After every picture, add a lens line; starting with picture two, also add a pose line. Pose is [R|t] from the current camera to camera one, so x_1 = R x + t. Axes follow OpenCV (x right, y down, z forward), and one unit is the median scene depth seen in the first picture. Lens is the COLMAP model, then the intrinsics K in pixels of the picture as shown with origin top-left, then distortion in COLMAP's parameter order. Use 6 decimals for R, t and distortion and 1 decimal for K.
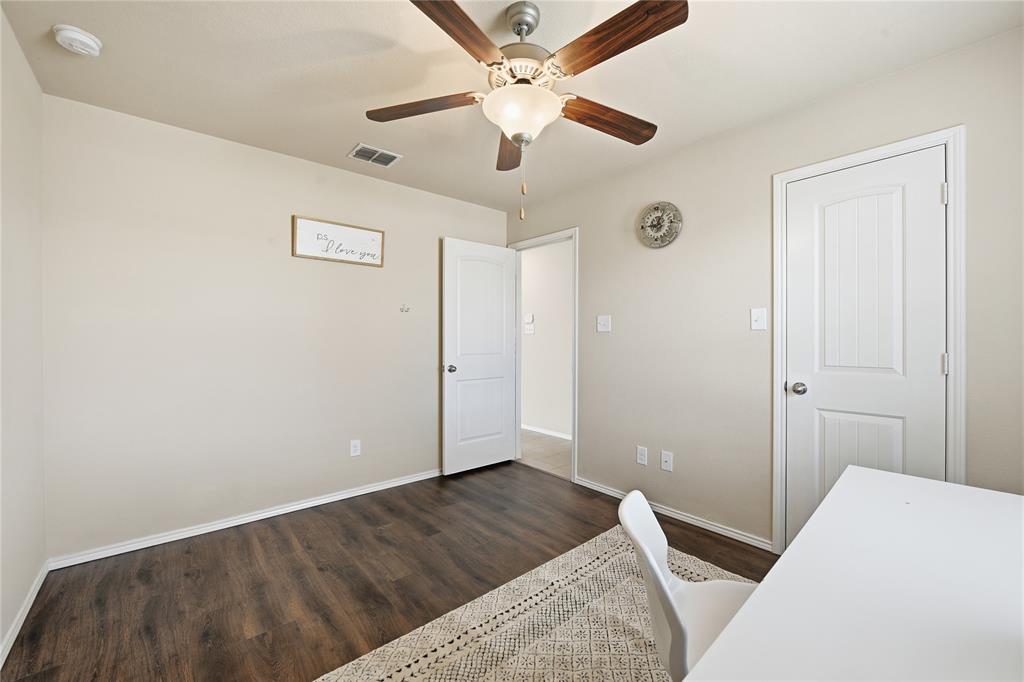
lens RADIAL K [[411.7, 0, 519.8], [0, 411.7, 336.9], [0, 0, 1]] dist [-0.004015, -0.001603]
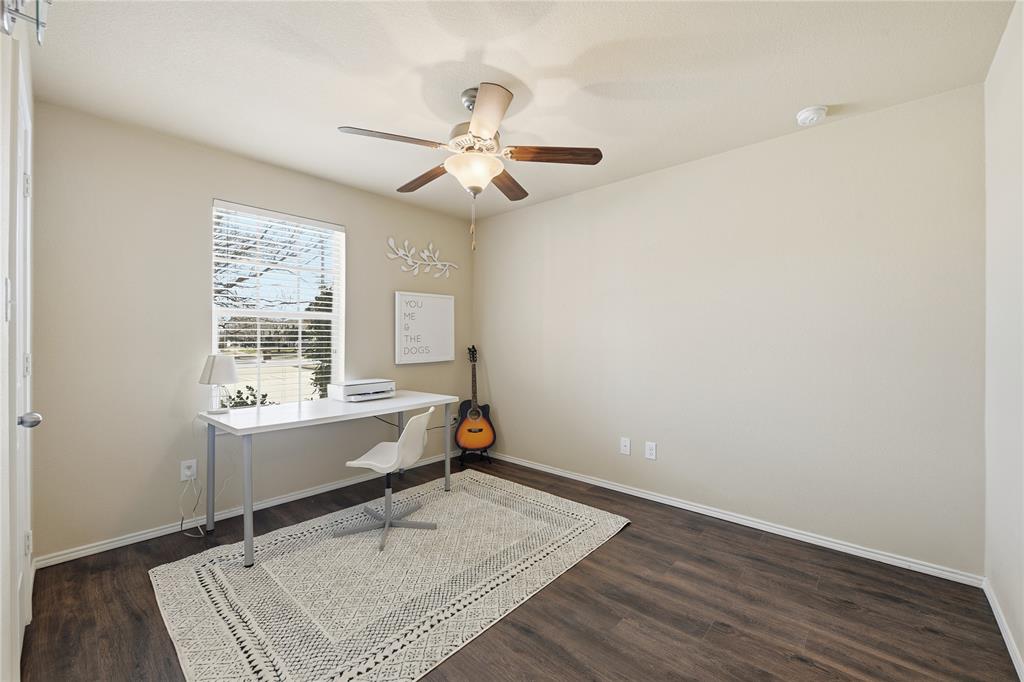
lens RADIAL K [[411.7, 0, 515.5], [0, 411.7, 338.8], [0, 0, 1]] dist [-0.004015, -0.001603]
pose [[-0.992385, 0.000235, -0.123171, 0.023974], [-0.000149, 0.999995, 0.003111, -0.001485], [0.123171, 0.003106, -0.992381, 1.713396]]
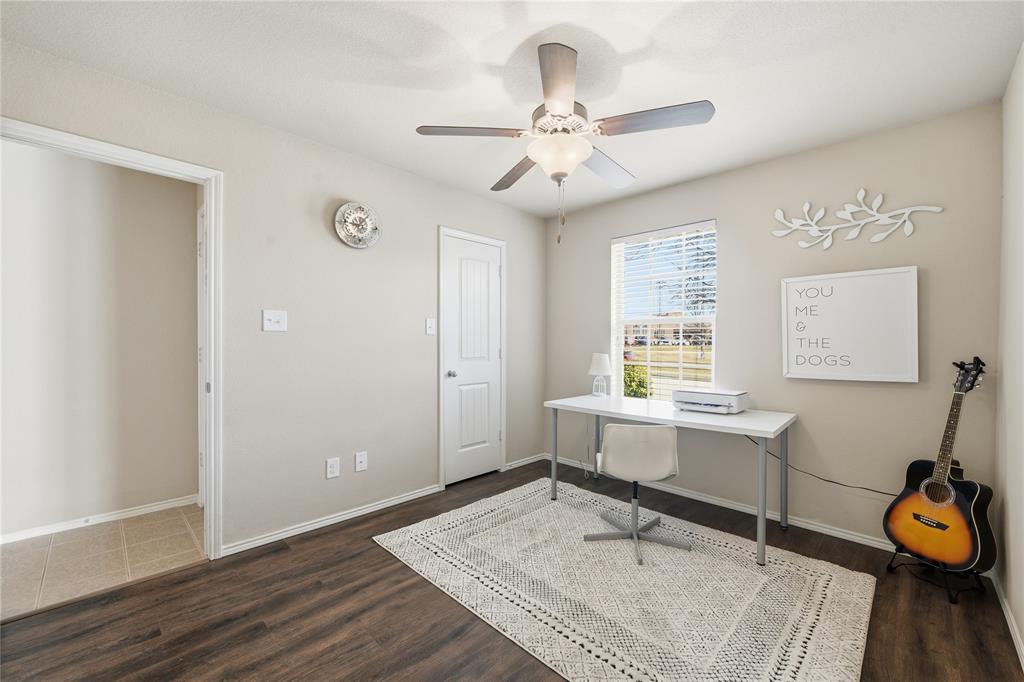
lens RADIAL K [[411.7, 0, 516.2], [0, 411.7, 342.6], [0, 0, 1]] dist [-0.004015, -0.001603]
pose [[-0.082372, -0.000725, 0.996601, -0.871589], [-0.006287, 0.999980, 0.000208, 0.008335], [-0.996582, -0.006248, -0.082375, 0.901442]]
